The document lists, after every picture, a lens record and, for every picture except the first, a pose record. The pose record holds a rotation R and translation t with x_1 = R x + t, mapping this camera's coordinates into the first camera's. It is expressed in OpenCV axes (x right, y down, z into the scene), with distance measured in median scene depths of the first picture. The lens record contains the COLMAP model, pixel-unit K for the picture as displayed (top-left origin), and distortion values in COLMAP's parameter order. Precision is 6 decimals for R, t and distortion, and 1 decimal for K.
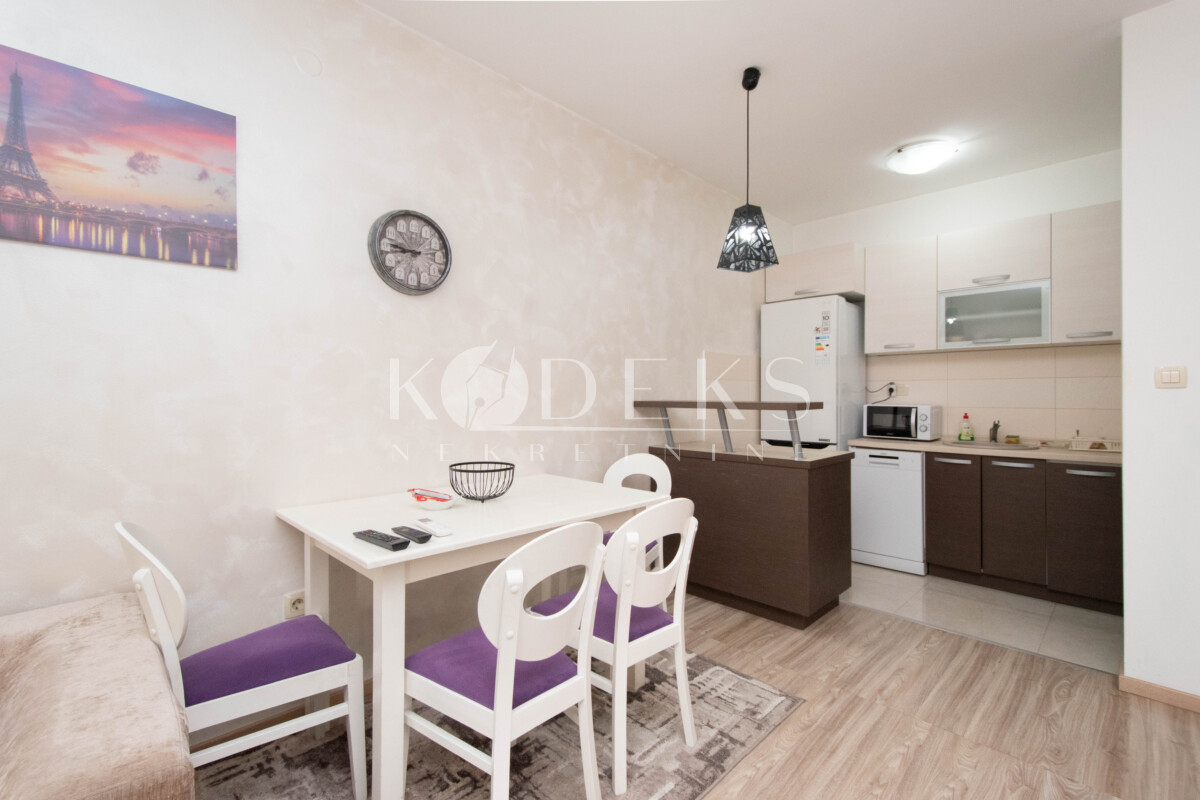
lens RADIAL K [[531.2, 0, 601.4], [0, 531.2, 393.9], [0, 0, 1]] dist [0.004150, -0.000550]
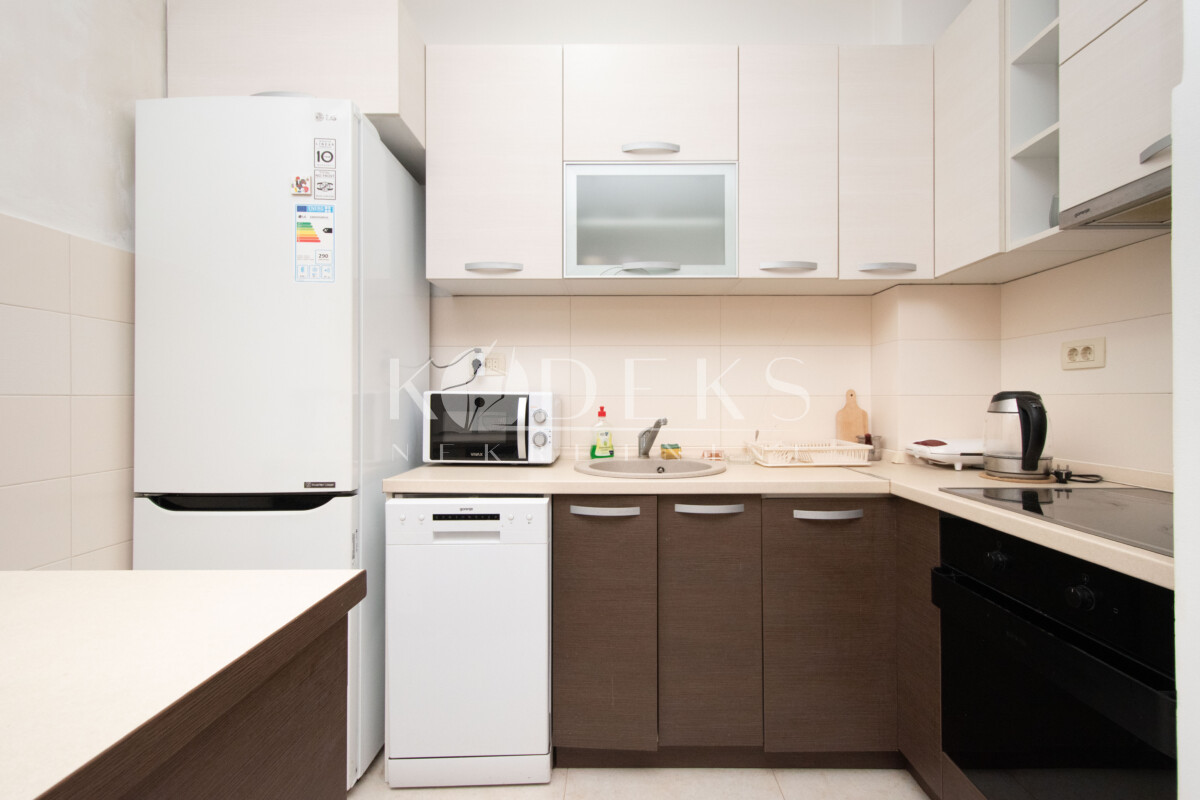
lens RADIAL K [[531.2, 0, 601.9], [0, 531.2, 397.3], [0, 0, 1]] dist [0.004150, -0.000550]
pose [[0.727537, -0.001739, 0.686066, 0.328281], [-0.000318, 0.999996, 0.002872, 0.026246], [-0.686068, -0.002308, 0.727534, 0.635204]]
